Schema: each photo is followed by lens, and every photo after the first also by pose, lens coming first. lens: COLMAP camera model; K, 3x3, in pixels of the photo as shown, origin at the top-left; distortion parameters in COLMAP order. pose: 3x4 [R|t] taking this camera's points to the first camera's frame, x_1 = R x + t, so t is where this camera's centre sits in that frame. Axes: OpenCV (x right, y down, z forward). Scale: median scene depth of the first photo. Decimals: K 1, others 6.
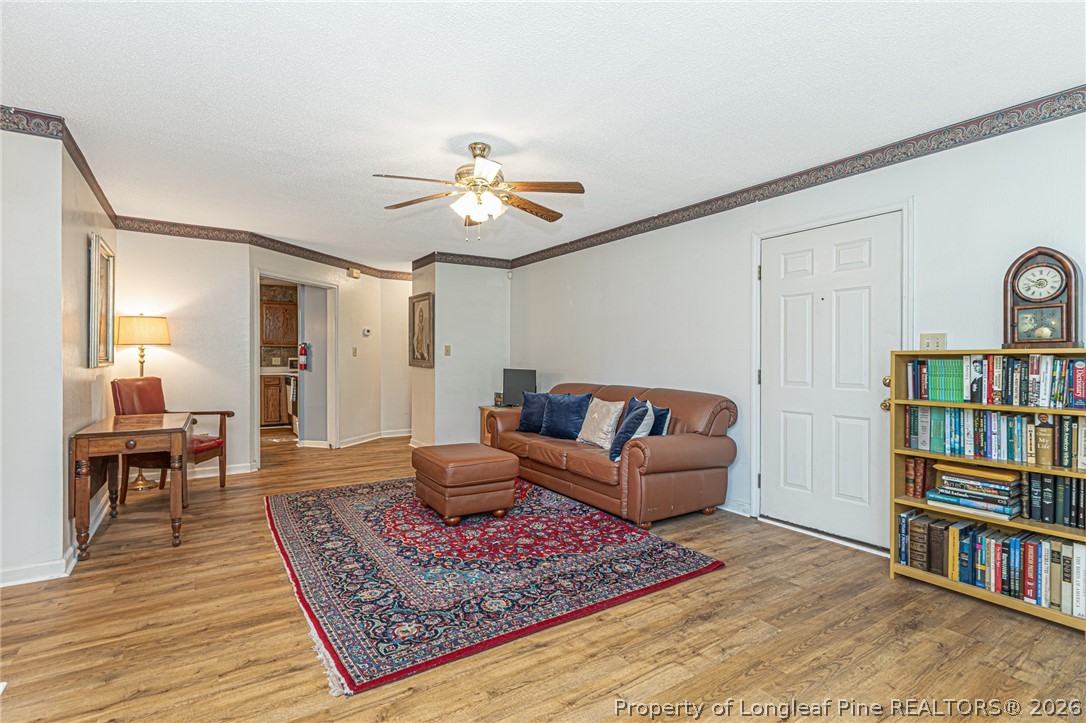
lens RADIAL K [[520.9, 0, 513.1], [0, 520.9, 359.0], [0, 0, 1]] dist [0.001182, -0.000878]
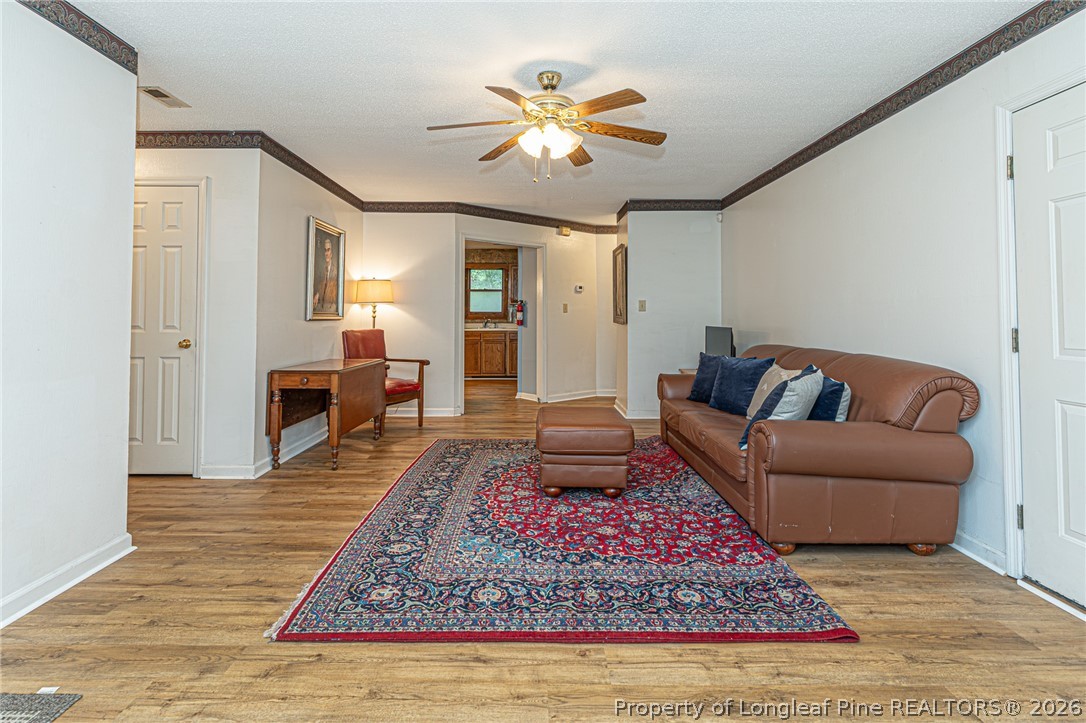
lens RADIAL K [[520.9, 0, 528.8], [0, 520.9, 299.7], [0, 0, 1]] dist [0.001182, -0.000878]
pose [[0.842819, -0.017430, -0.537914, 0.332536], [-0.002495, 0.999338, -0.036291, 0.011389], [0.538191, 0.031928, 0.842218, 0.201086]]
